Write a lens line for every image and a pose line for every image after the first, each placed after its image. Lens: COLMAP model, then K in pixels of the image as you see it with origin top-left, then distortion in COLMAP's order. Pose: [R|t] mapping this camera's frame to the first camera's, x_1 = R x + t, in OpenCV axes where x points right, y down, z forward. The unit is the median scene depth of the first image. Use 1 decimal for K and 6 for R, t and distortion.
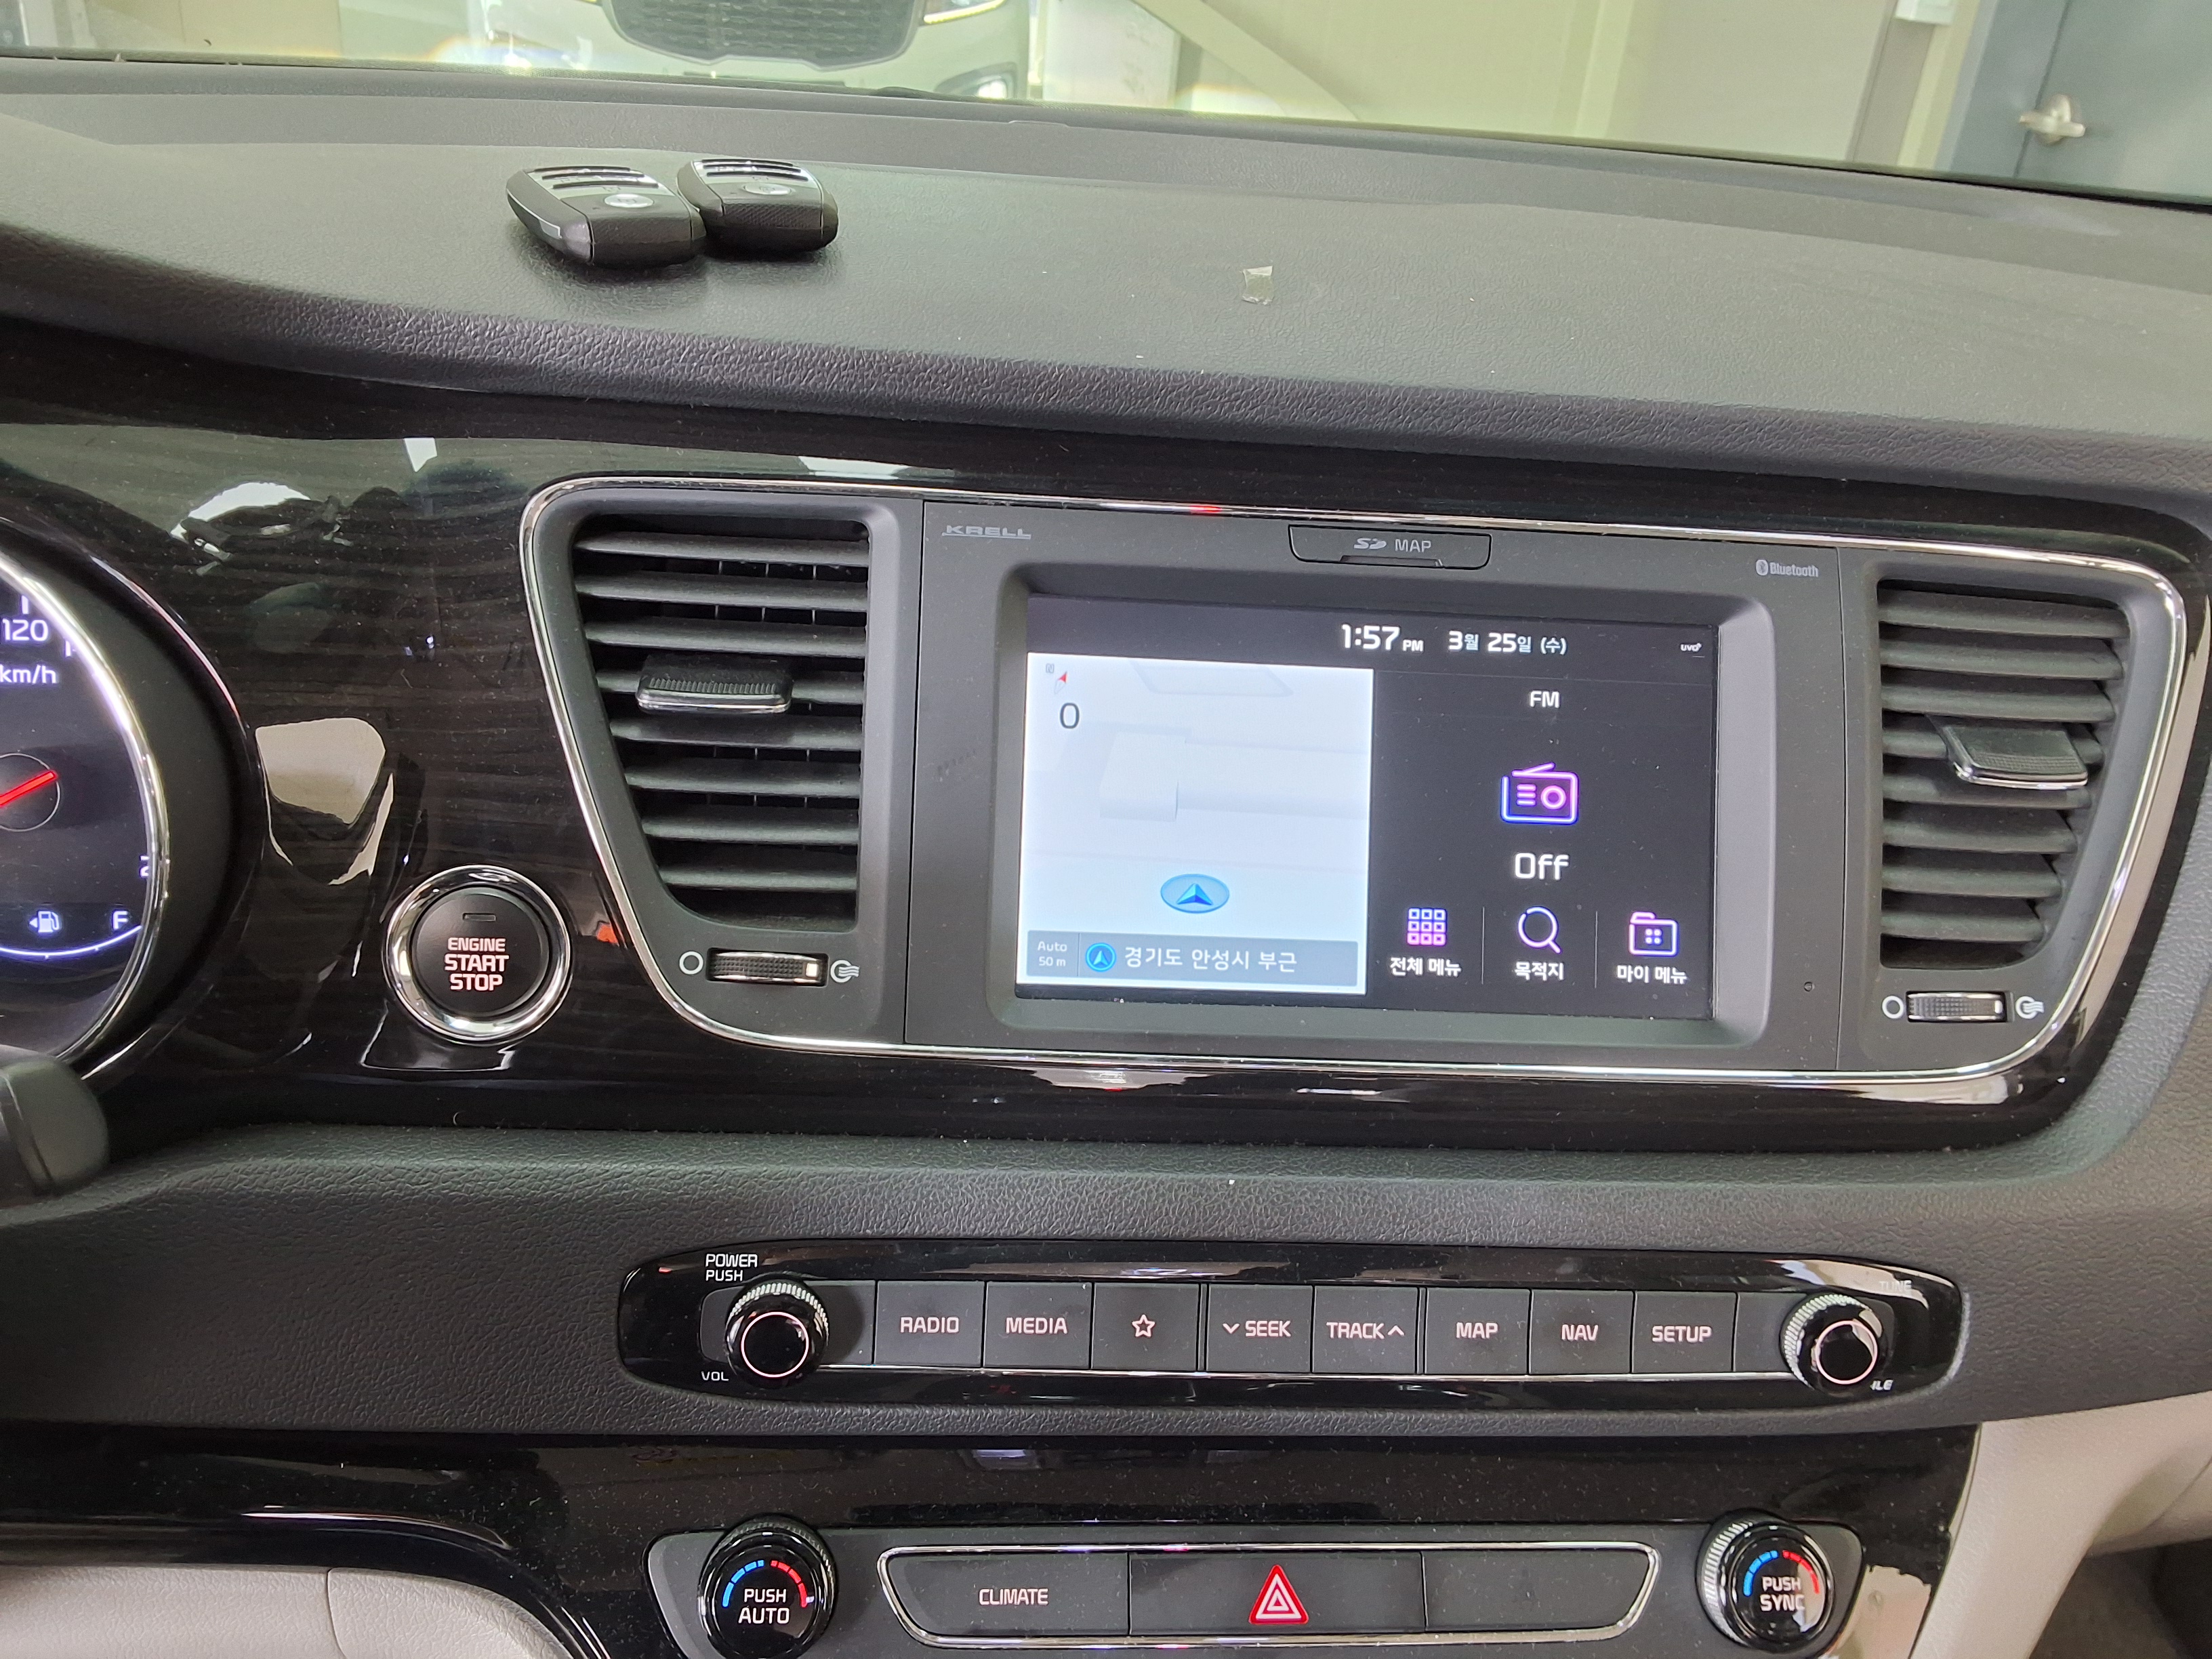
lens RADIAL K [[1786.3, 0, 1106.0], [0, 1786.3, 877.0], [0, 0, 1]] dist [0.183164, -0.416181]
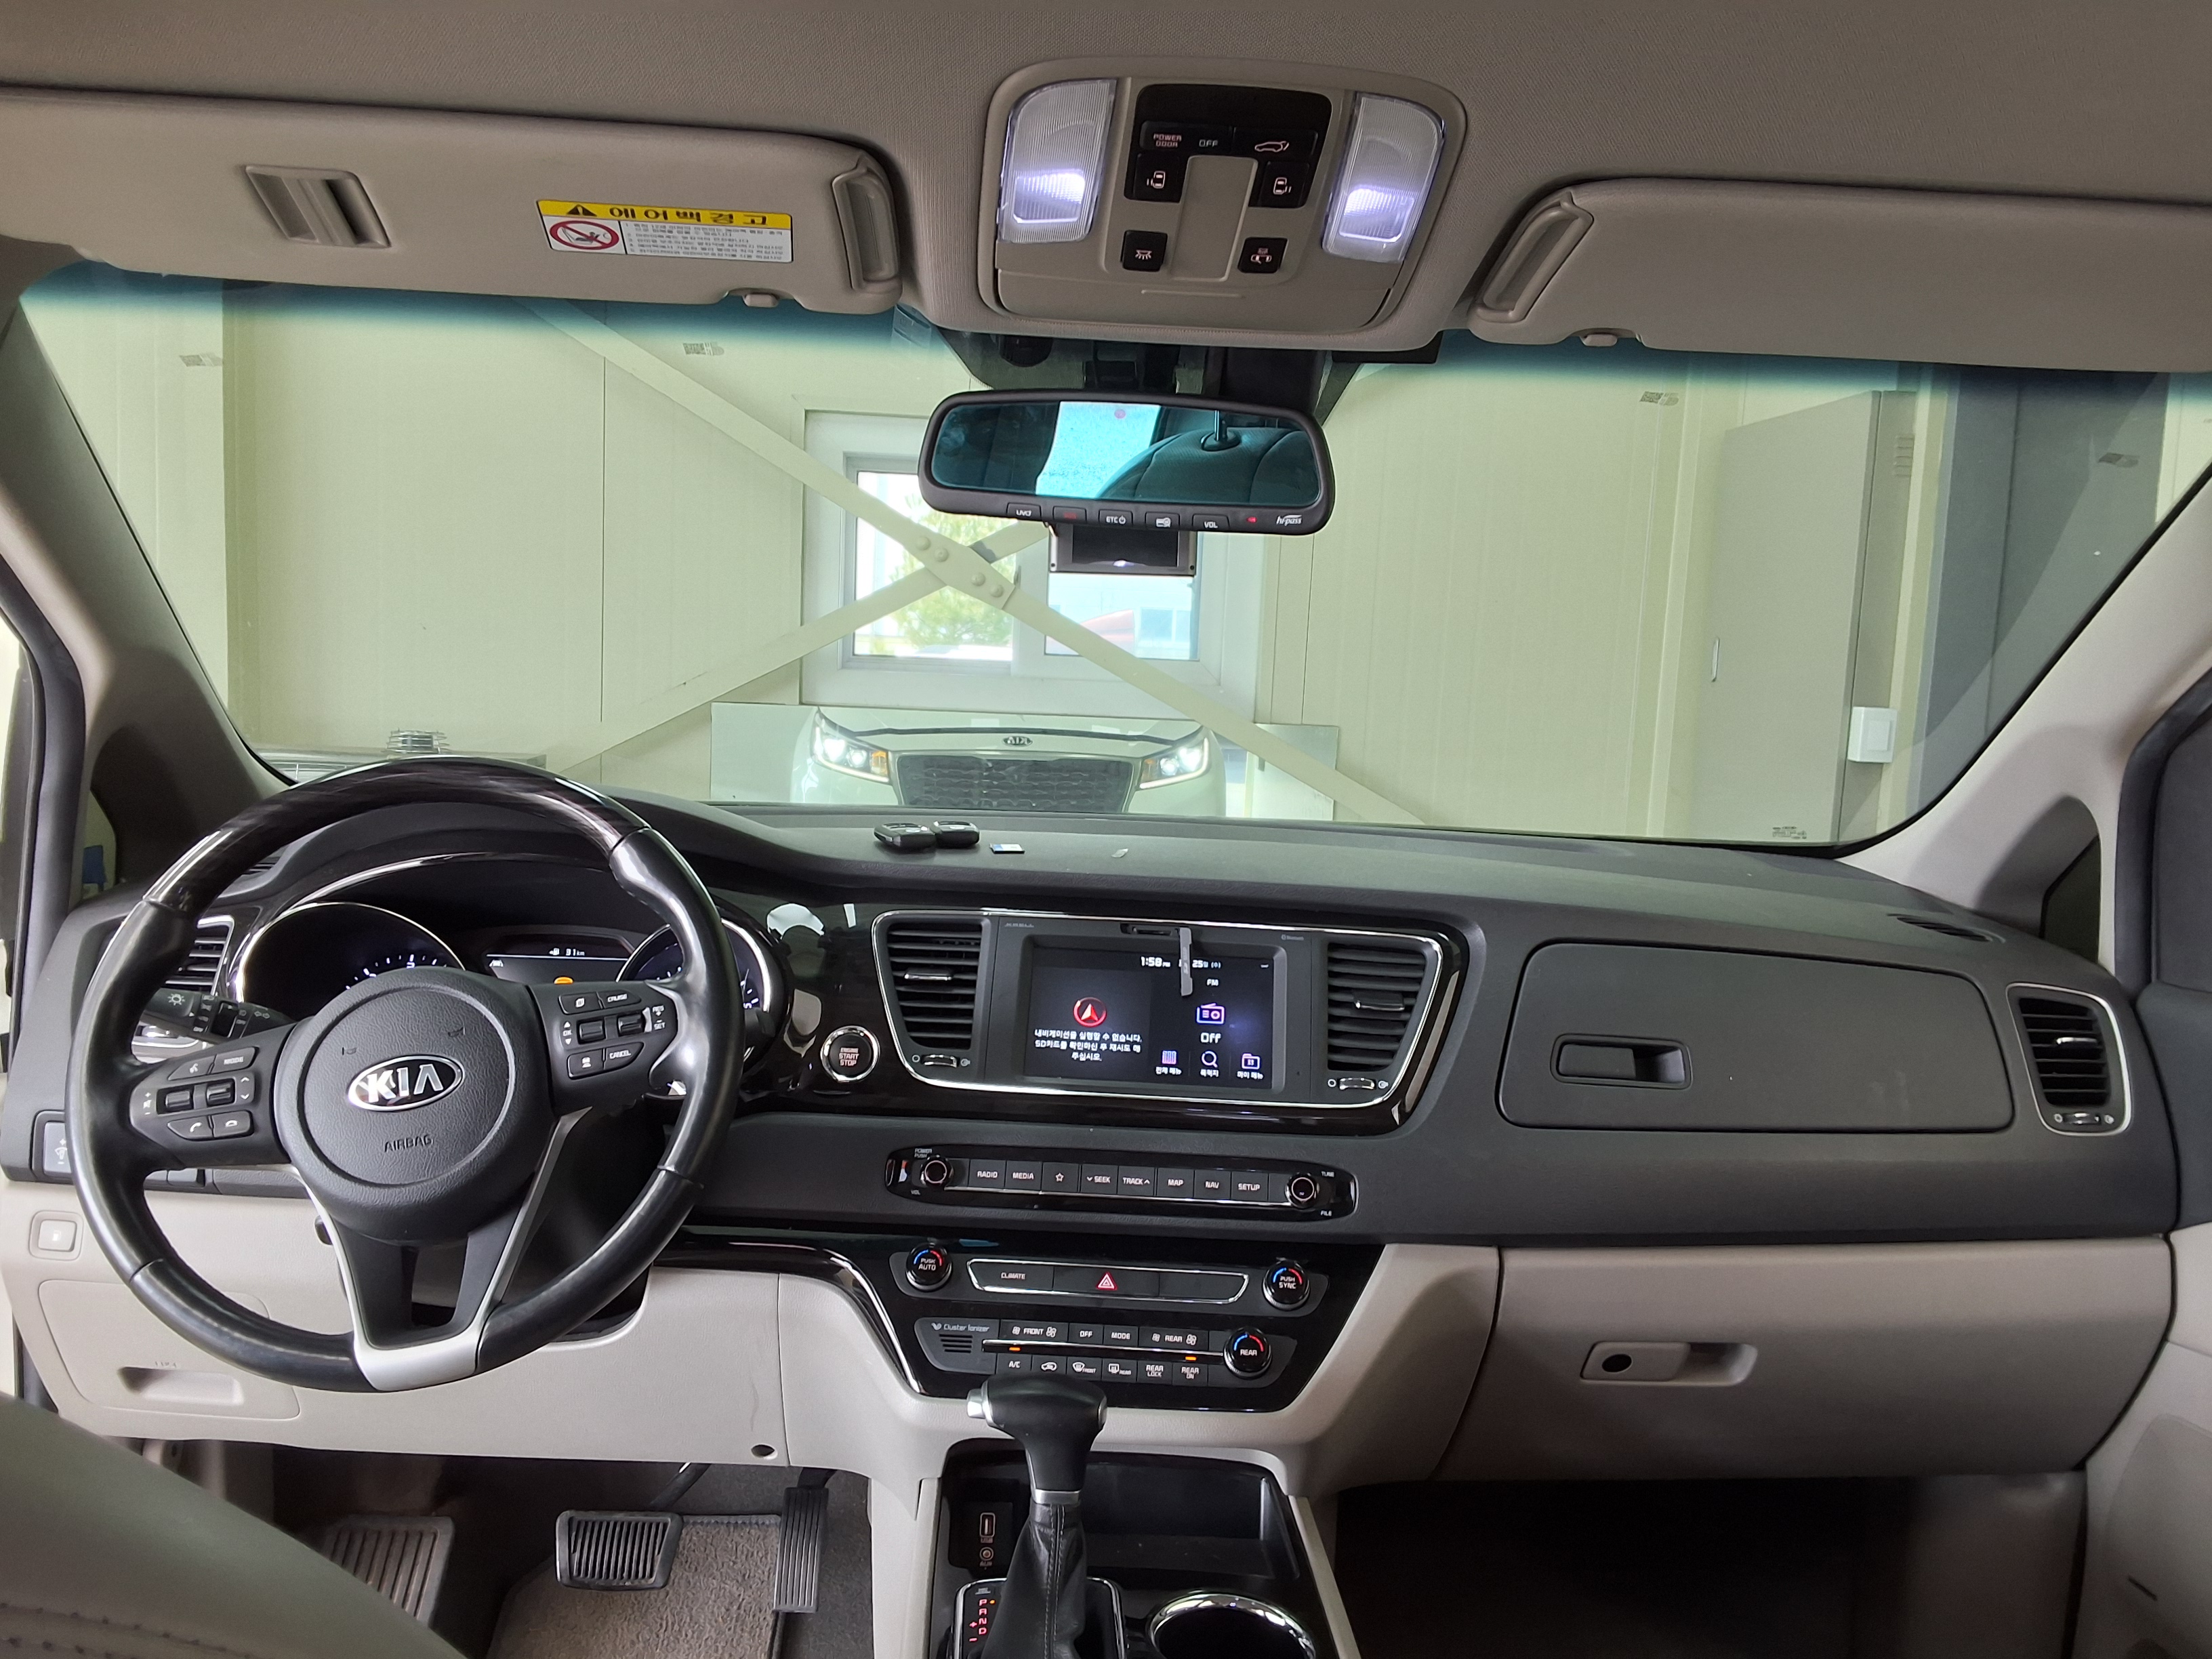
lens RADIAL K [[1810.6, 0, 1106.0], [0, 1810.6, 829.5], [0, 0, 1]] dist [0.013442, 0.007268]
pose [[0.992431, -0.025621, -0.120101, 0.434169], [-0.023397, 0.920632, -0.389730, 0.818752], [0.120554, 0.389590, 0.913064, -1.777089]]
